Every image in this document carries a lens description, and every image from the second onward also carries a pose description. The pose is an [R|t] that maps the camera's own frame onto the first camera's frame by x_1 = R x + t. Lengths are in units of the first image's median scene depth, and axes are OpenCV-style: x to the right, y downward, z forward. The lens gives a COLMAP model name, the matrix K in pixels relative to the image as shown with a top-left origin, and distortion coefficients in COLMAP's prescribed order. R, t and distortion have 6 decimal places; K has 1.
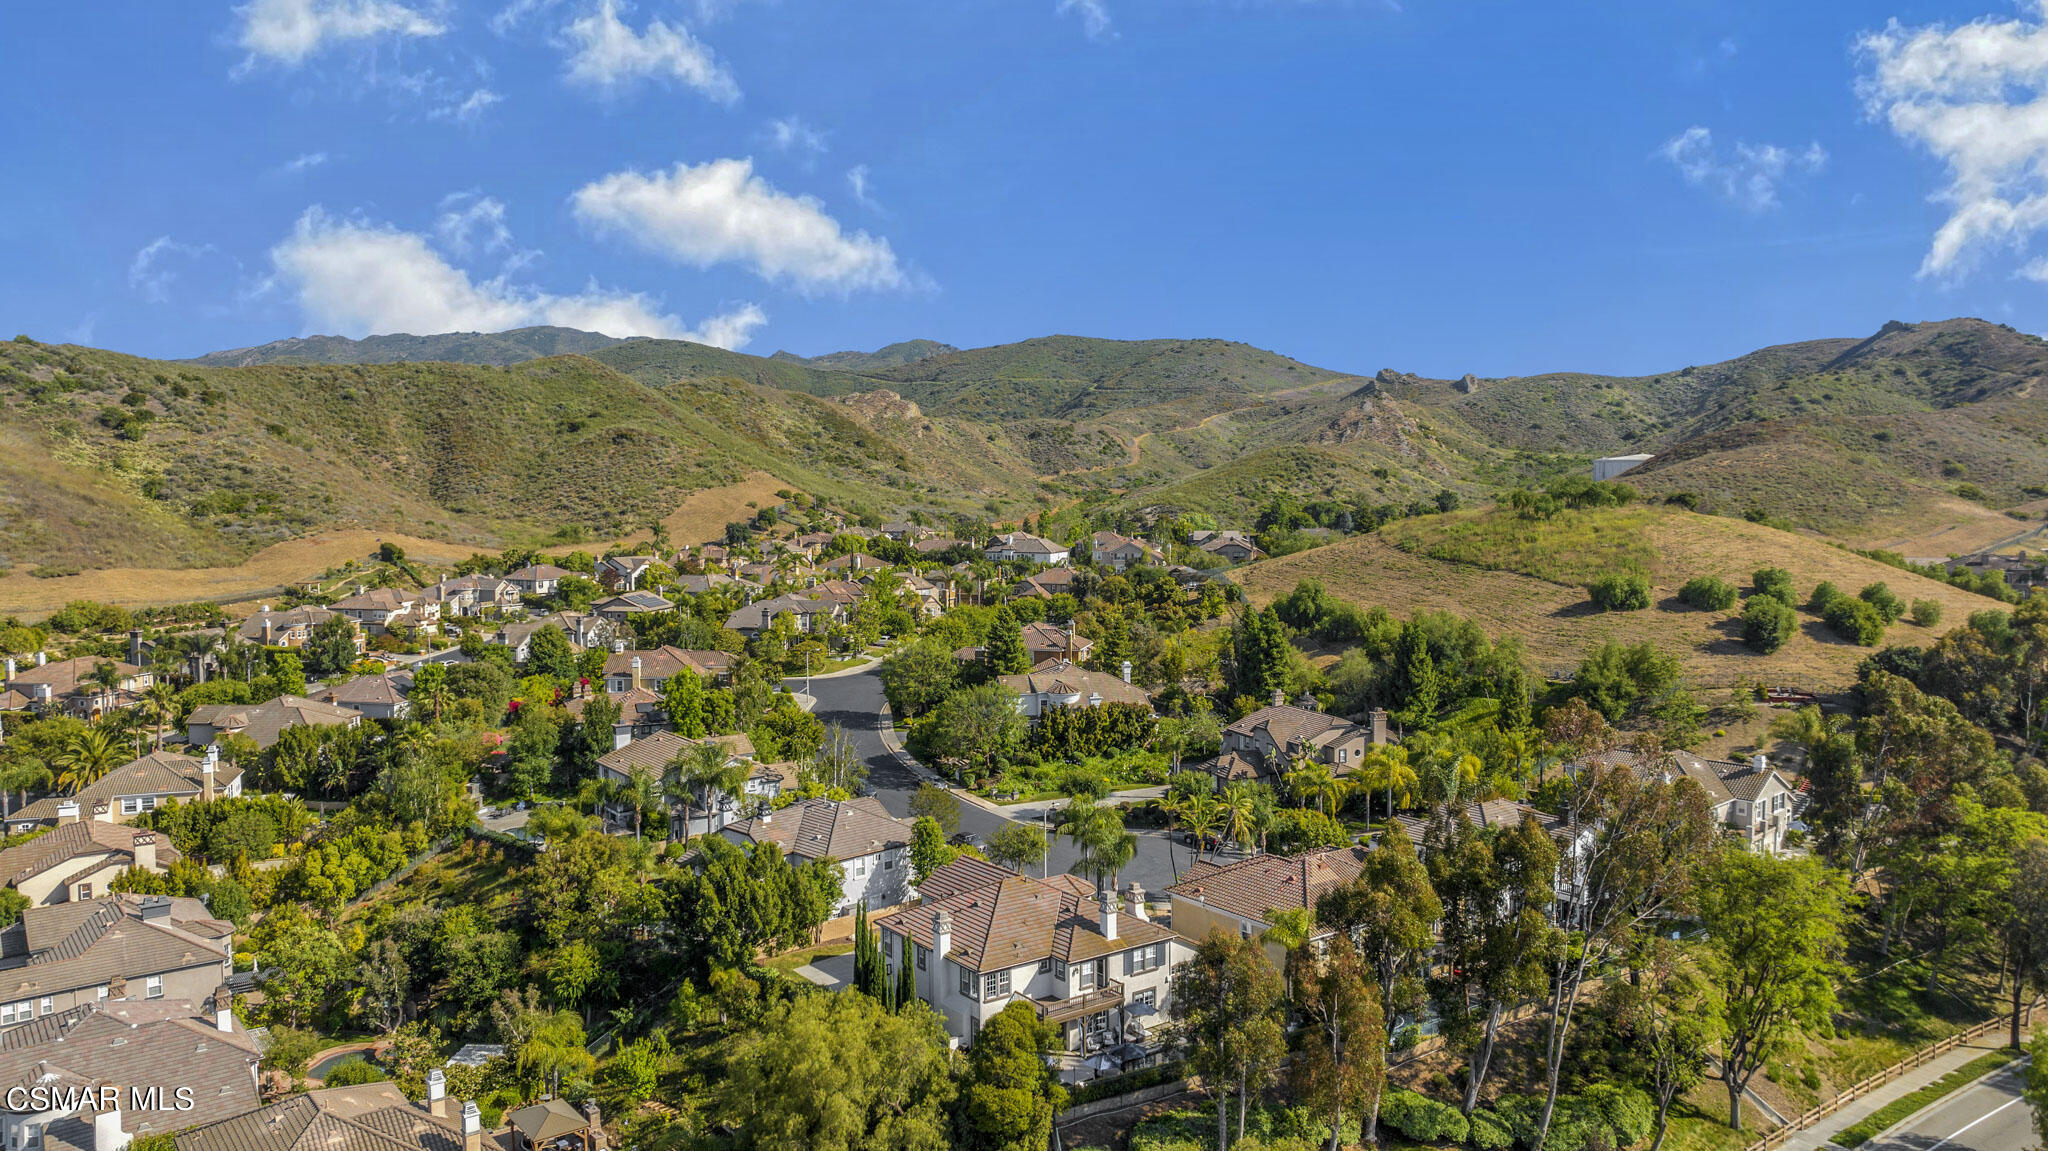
lens RADIAL K [[1439.7, 0, 1022.2], [0, 1439.7, 562.4], [0, 0, 1]] dist [-0.011075, 0.001890]
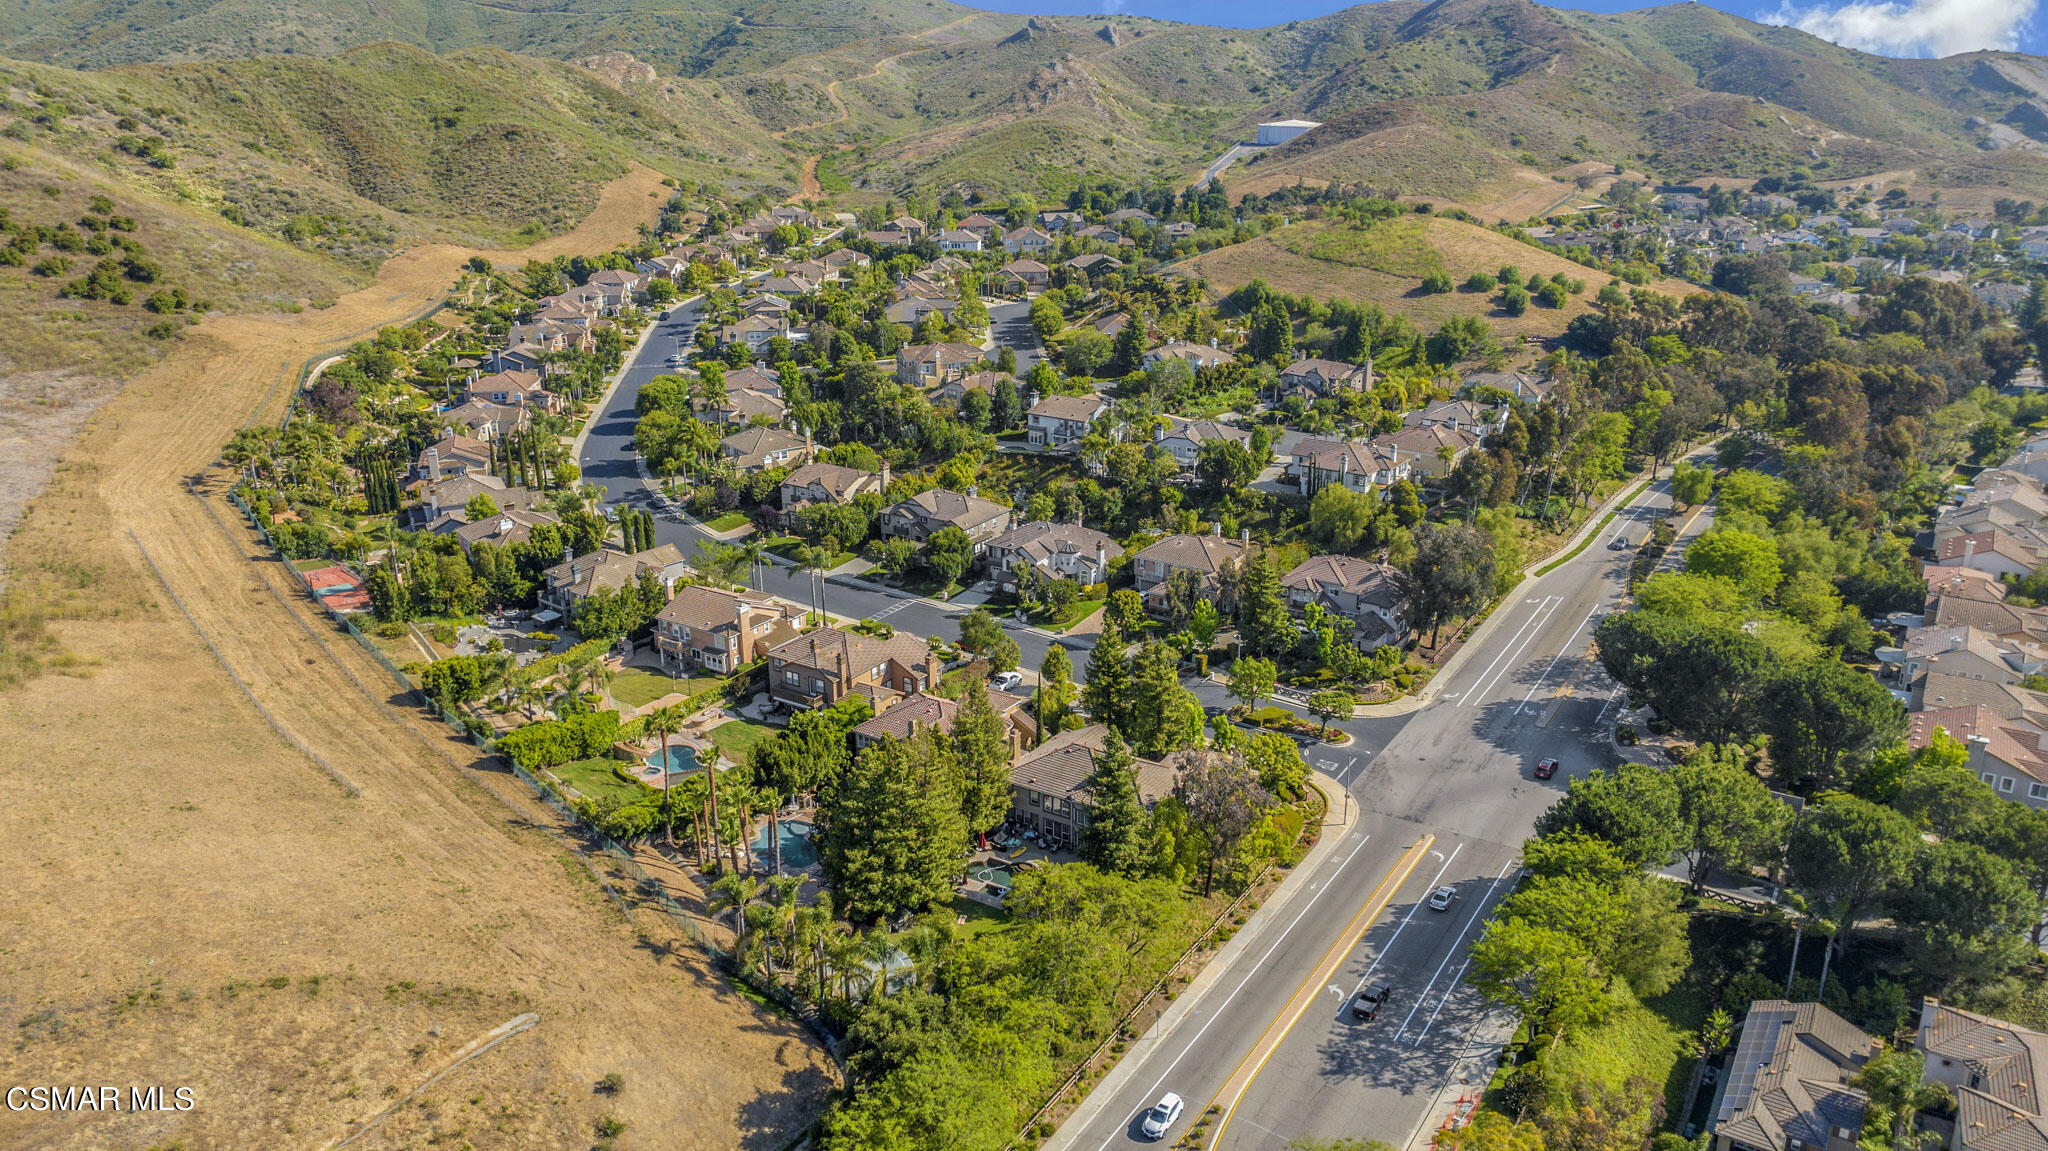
lens RADIAL K [[1439.7, 0, 1022.2], [0, 1439.7, 562.4], [0, 0, 1]] dist [-0.011075, 0.001890]
pose [[0.951759, -0.103331, 0.288925, -0.275911], [0.023836, 0.963646, 0.266118, -0.057125], [-0.305919, -0.246394, 0.919621, -0.258353]]
